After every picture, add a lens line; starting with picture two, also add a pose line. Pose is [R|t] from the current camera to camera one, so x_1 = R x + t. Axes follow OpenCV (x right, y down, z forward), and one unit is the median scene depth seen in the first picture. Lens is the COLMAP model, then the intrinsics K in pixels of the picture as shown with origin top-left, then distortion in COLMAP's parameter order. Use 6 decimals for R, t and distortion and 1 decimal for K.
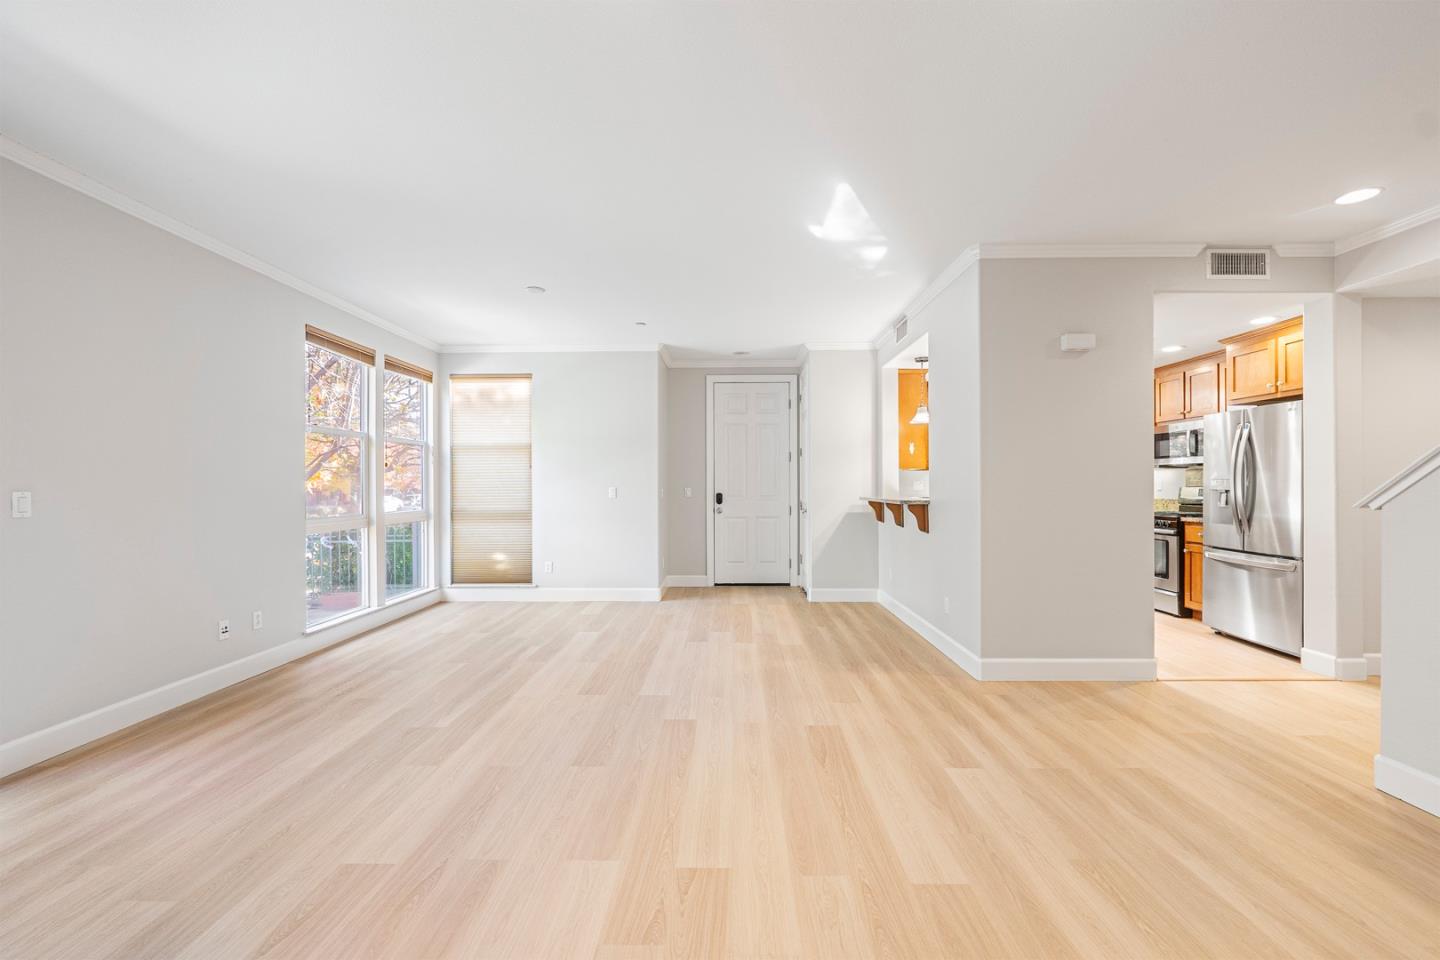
lens RADIAL K [[598.0, 0, 721.9], [0, 598.0, 486.2], [0, 0, 1]] dist [-0.005204, -0.000731]
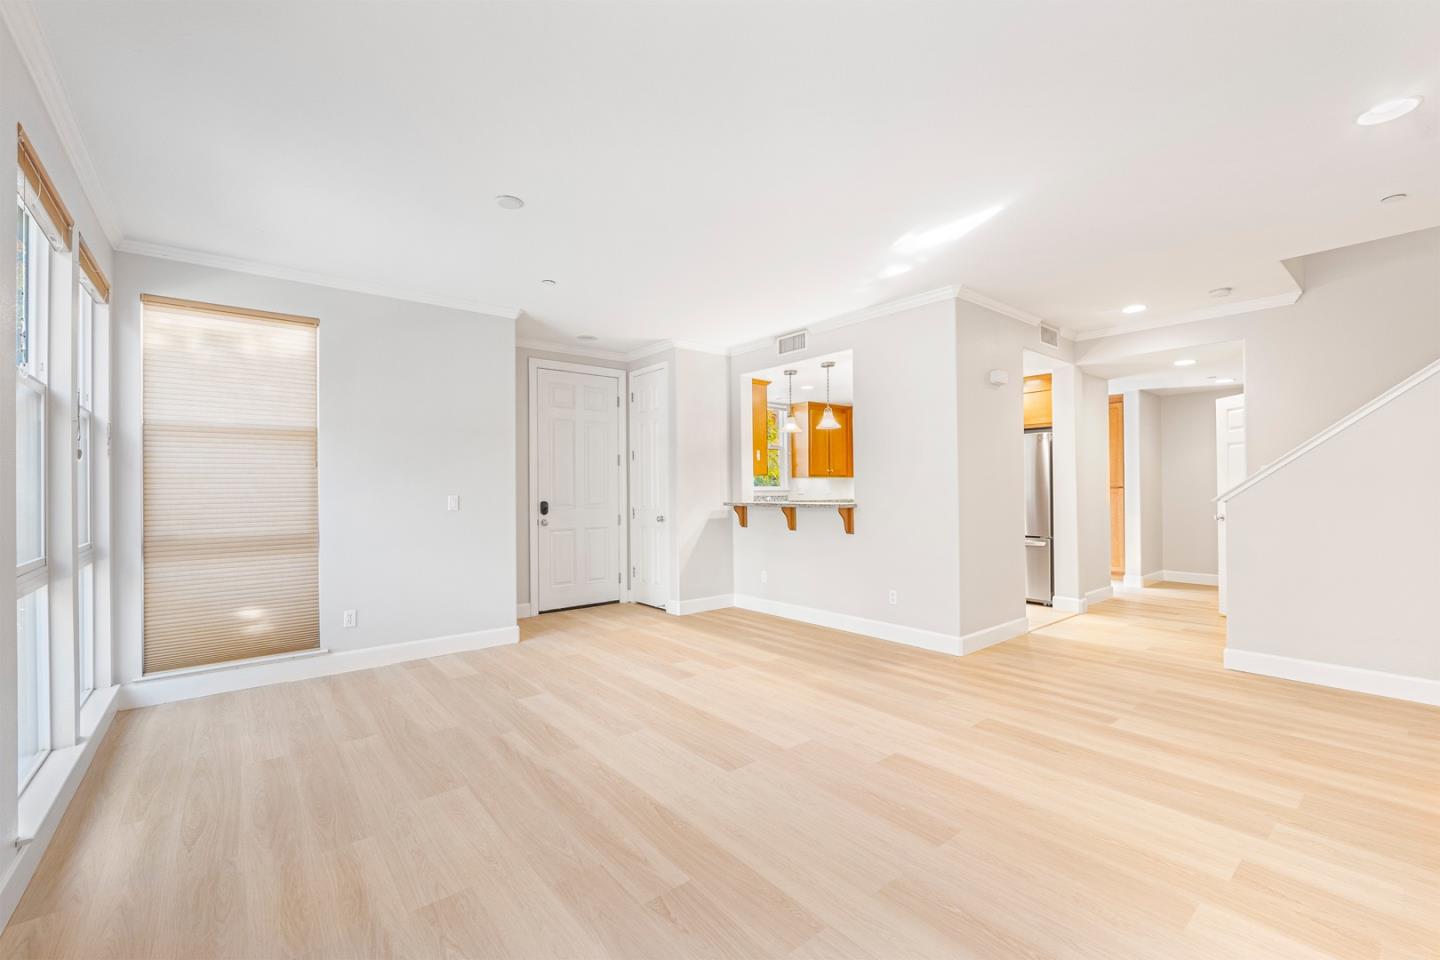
lens RADIAL K [[598.0, 0, 721.9], [0, 598.0, 486.2], [0, 0, 1]] dist [-0.005204, -0.000731]
pose [[0.763207, -0.000284, 0.646154, -0.408385], [0.007692, 0.999933, -0.008646, -0.000720], [-0.646109, 0.011569, 0.763158, 0.241826]]
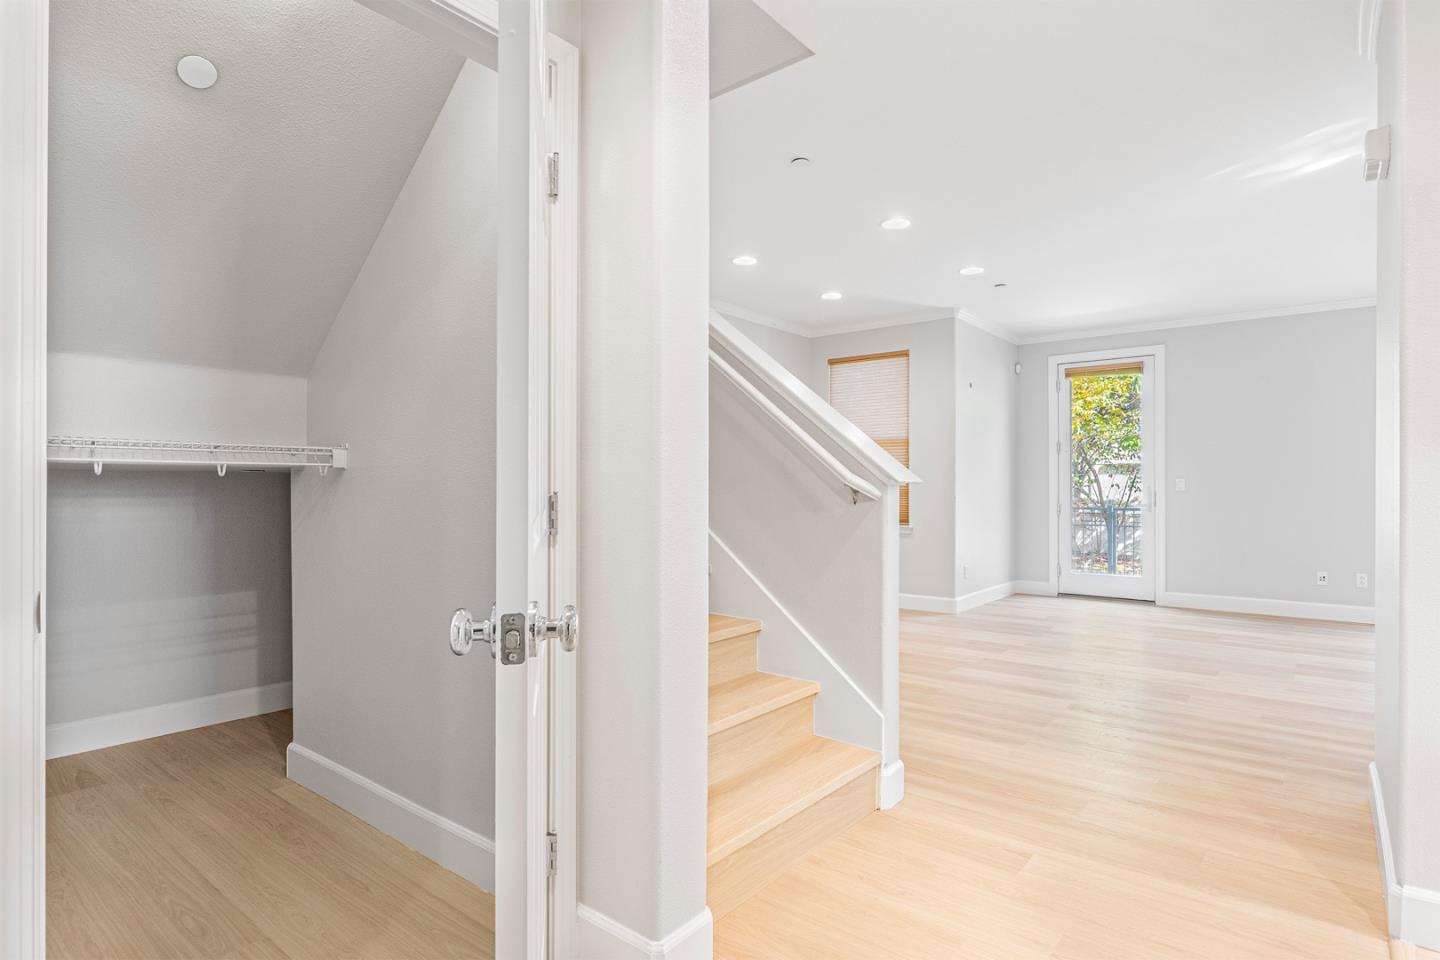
lens RADIAL K [[770.1, 0, 722.0], [0, 770.1, 485.7], [0, 0, 1]] dist [-0.002809, -0.000579]
pose [[-0.611213, -0.000529, -0.791466, 0.839909], [-0.006810, 0.999966, 0.004591, 0.014509], [0.791437, 0.008195, -0.611196, 0.570866]]
